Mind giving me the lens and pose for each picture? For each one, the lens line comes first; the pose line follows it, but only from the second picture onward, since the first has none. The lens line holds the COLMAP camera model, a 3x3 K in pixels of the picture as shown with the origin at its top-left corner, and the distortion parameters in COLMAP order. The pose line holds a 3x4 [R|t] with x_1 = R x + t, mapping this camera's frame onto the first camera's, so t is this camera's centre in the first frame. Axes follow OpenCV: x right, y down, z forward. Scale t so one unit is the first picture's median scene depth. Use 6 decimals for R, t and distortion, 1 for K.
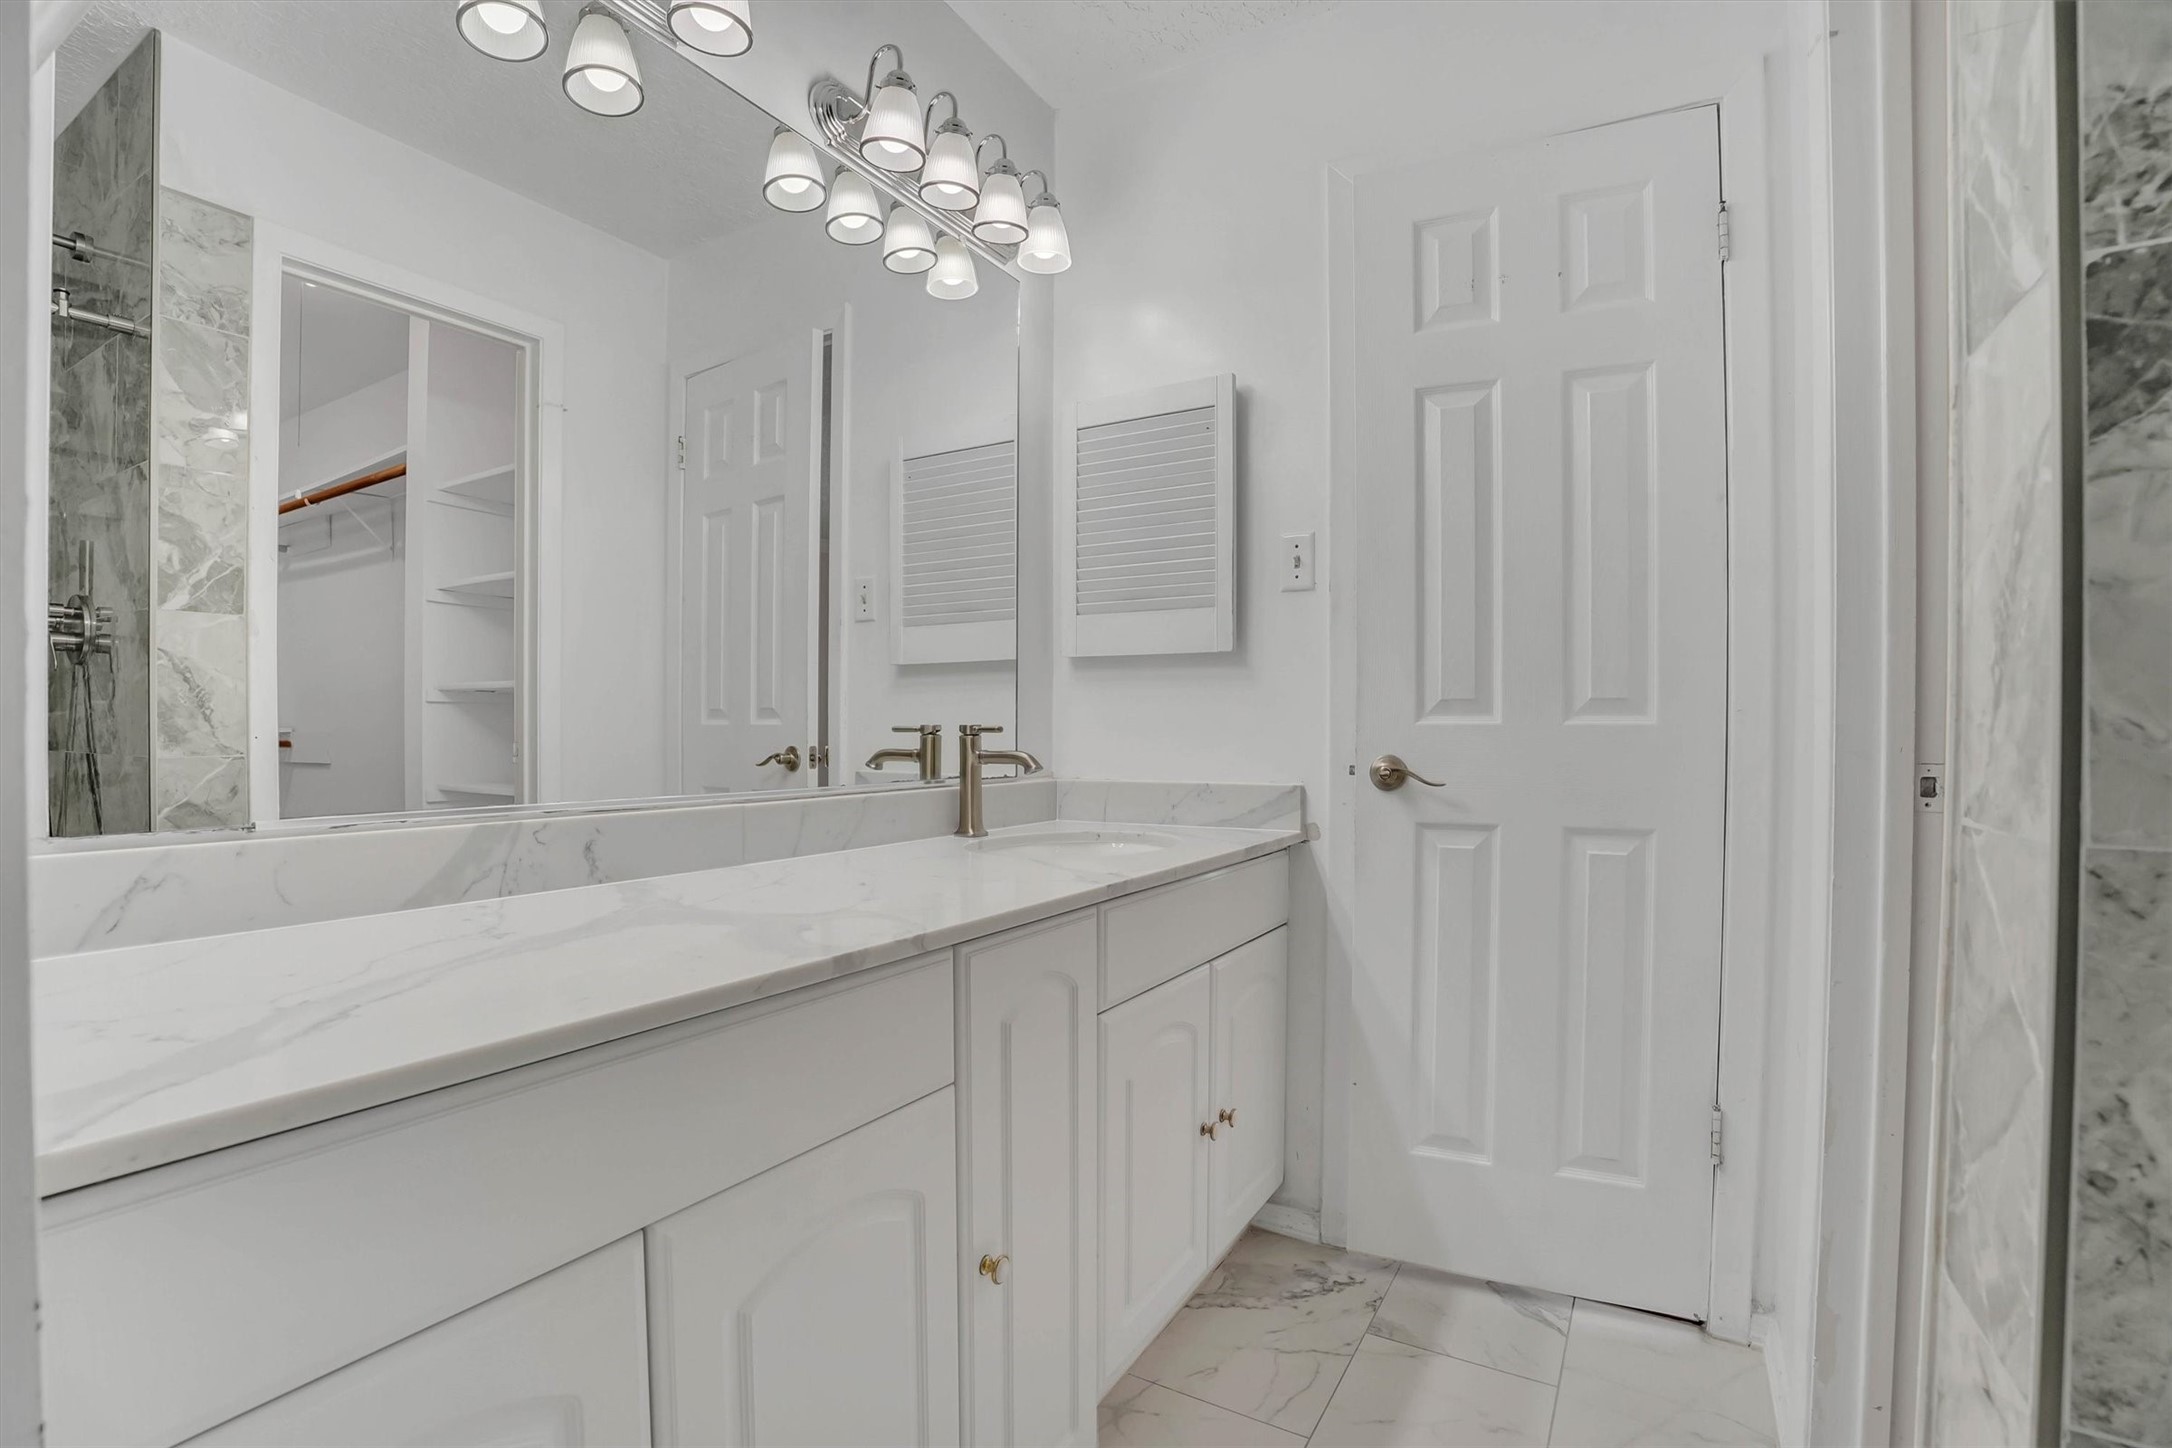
lens RADIAL K [[1041.7, 0, 1078.5], [0, 1041.7, 733.3], [0, 0, 1]] dist [-0.074341, 0.022138]
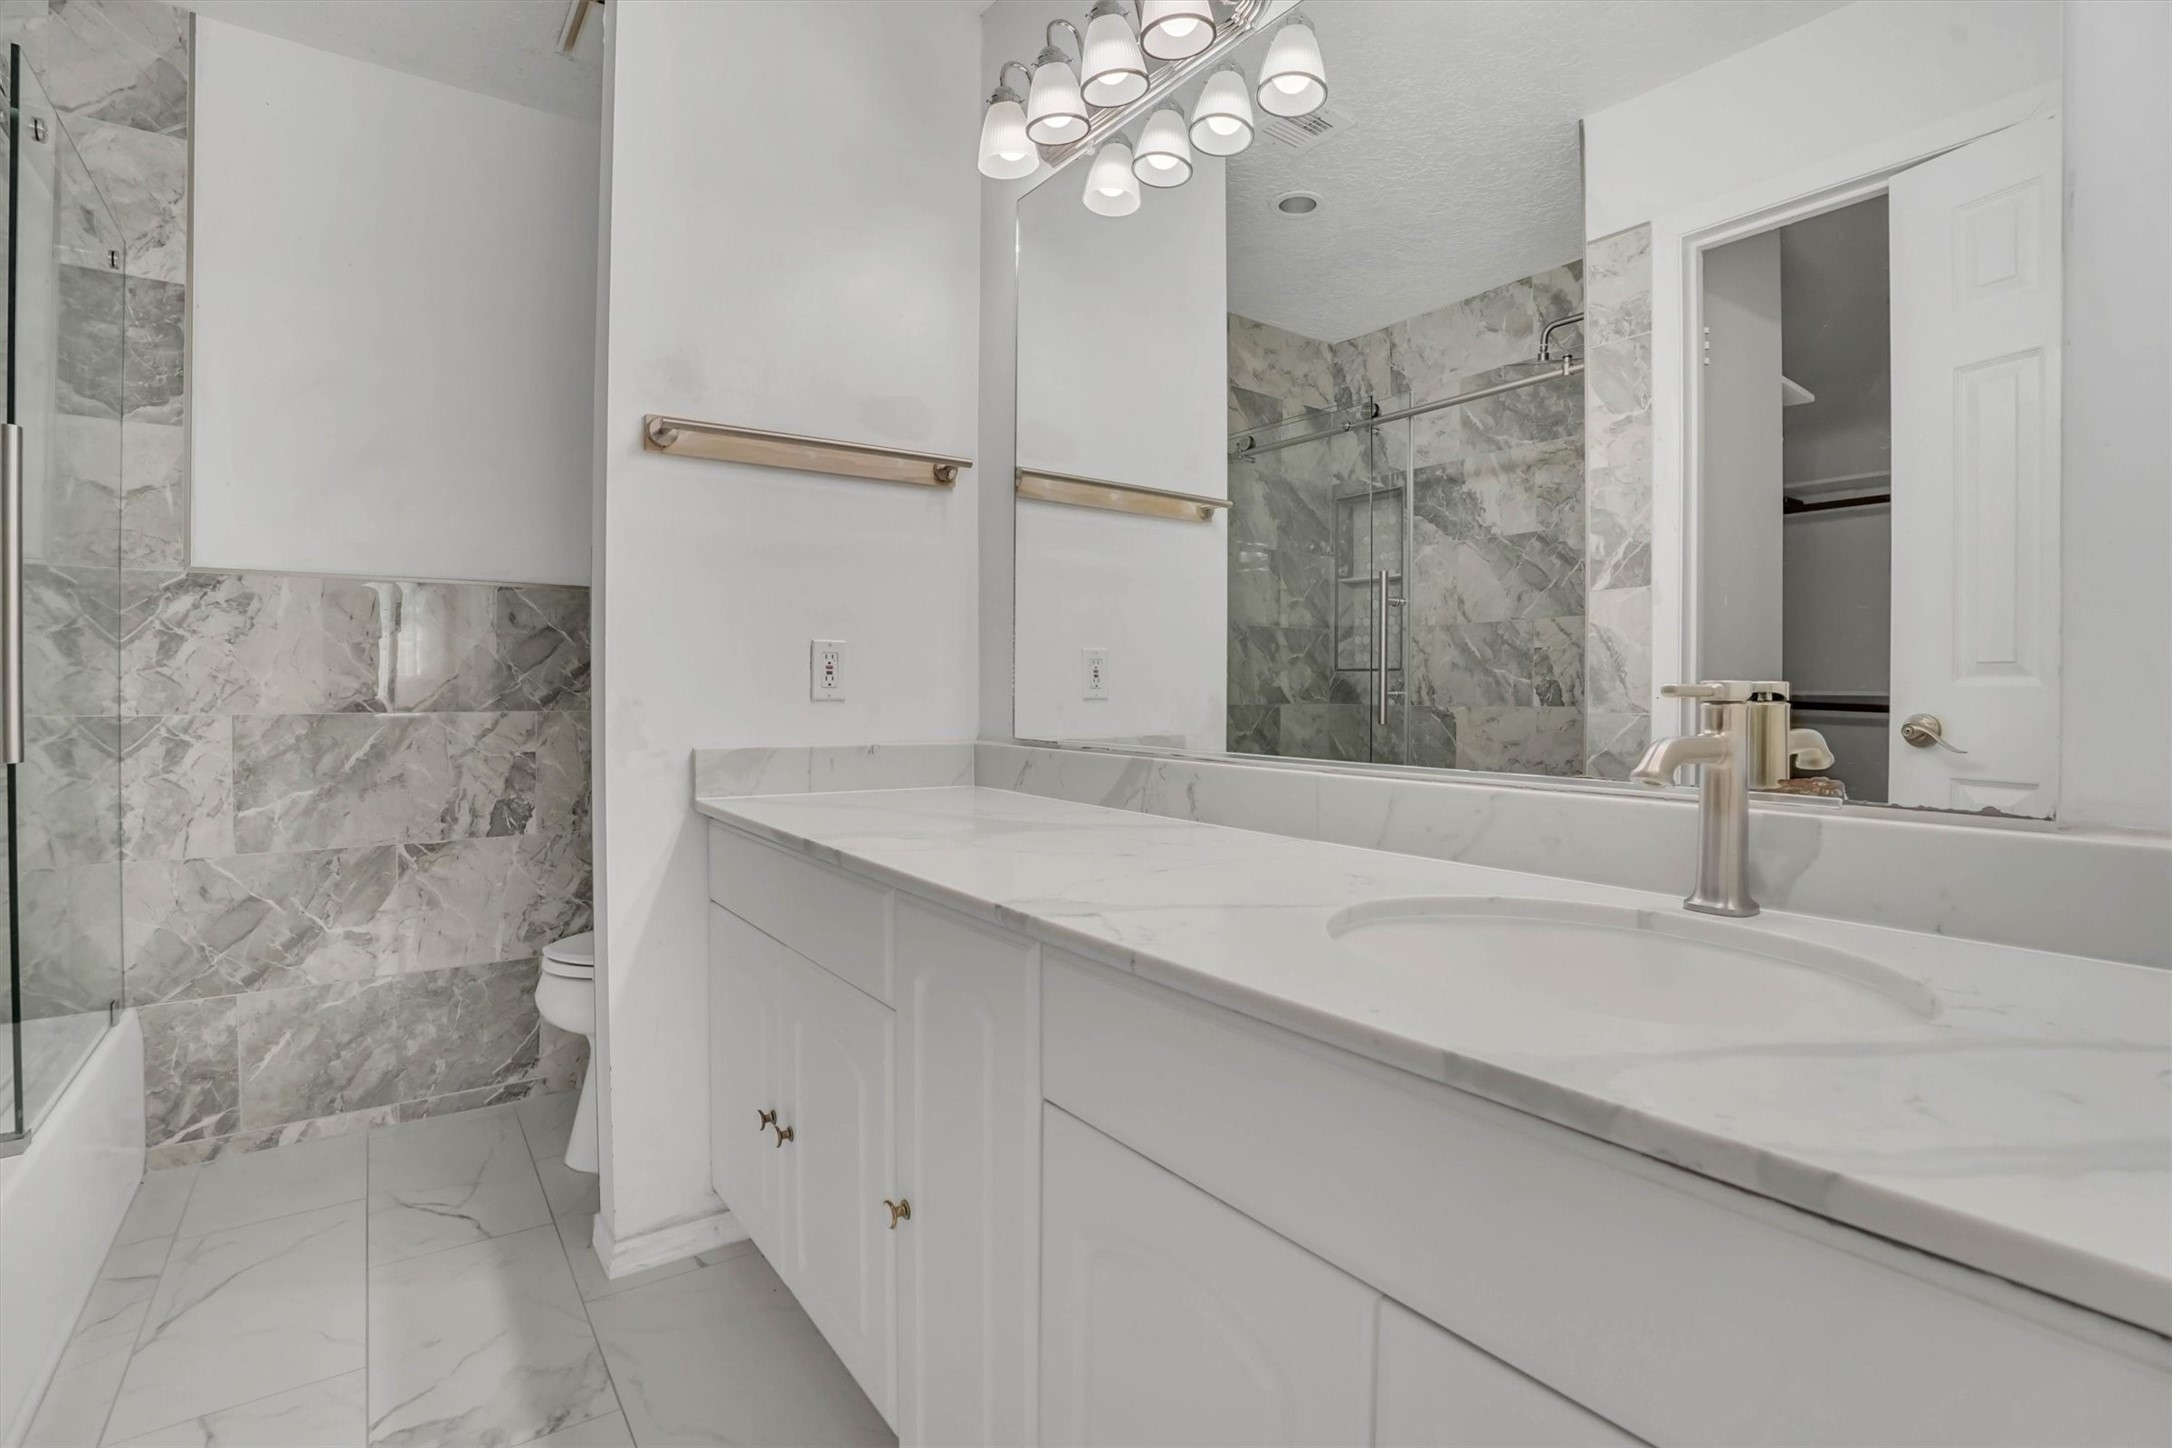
lens RADIAL K [[993.8, 0, 1080.5], [0, 993.8, 721.7], [0, 0, 1]] dist [-0.066997, 0.018013]
pose [[-0.386109, 0.029991, -0.921966, 0.413300], [-0.004826, 0.999392, 0.034530, -0.003434], [0.922441, 0.017782, -0.385729, 0.872311]]
